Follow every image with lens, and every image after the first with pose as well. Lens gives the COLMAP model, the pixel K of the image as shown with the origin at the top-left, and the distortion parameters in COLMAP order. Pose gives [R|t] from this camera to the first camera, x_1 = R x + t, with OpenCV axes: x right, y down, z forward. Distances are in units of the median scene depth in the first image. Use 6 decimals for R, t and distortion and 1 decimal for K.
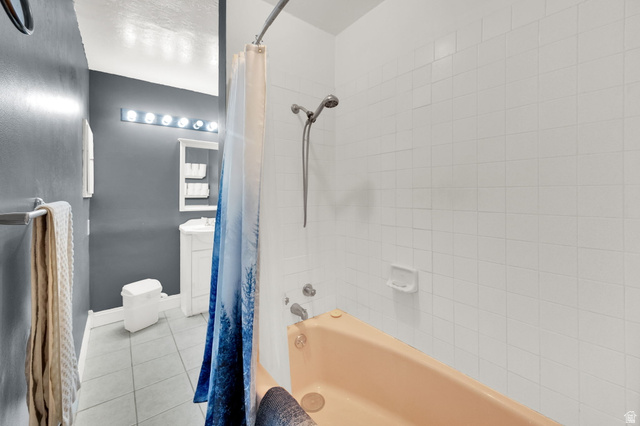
lens RADIAL K [[256.0, 0, 317.6], [0, 256.0, 200.7], [0, 0, 1]] dist [-0.005107, -0.000393]
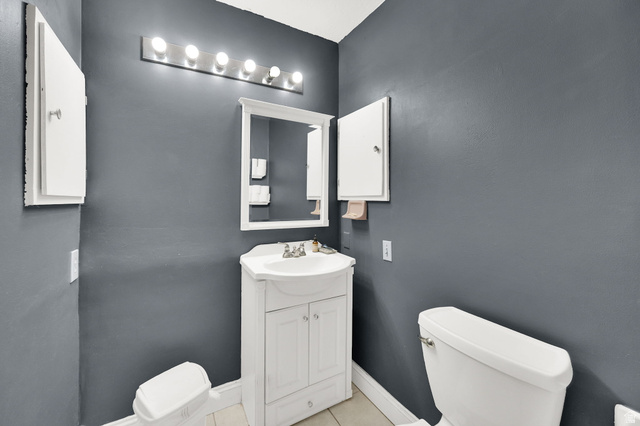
lens RADIAL K [[256.0, 0, 319.9], [0, 256.0, 206.3], [0, 0, 1]] dist [-0.005107, -0.000393]
pose [[0.989504, 0.004062, -0.144450, -0.290743], [-0.004551, 0.999985, -0.003059, -0.010042], [0.144436, 0.003684, 0.989507, 0.478187]]
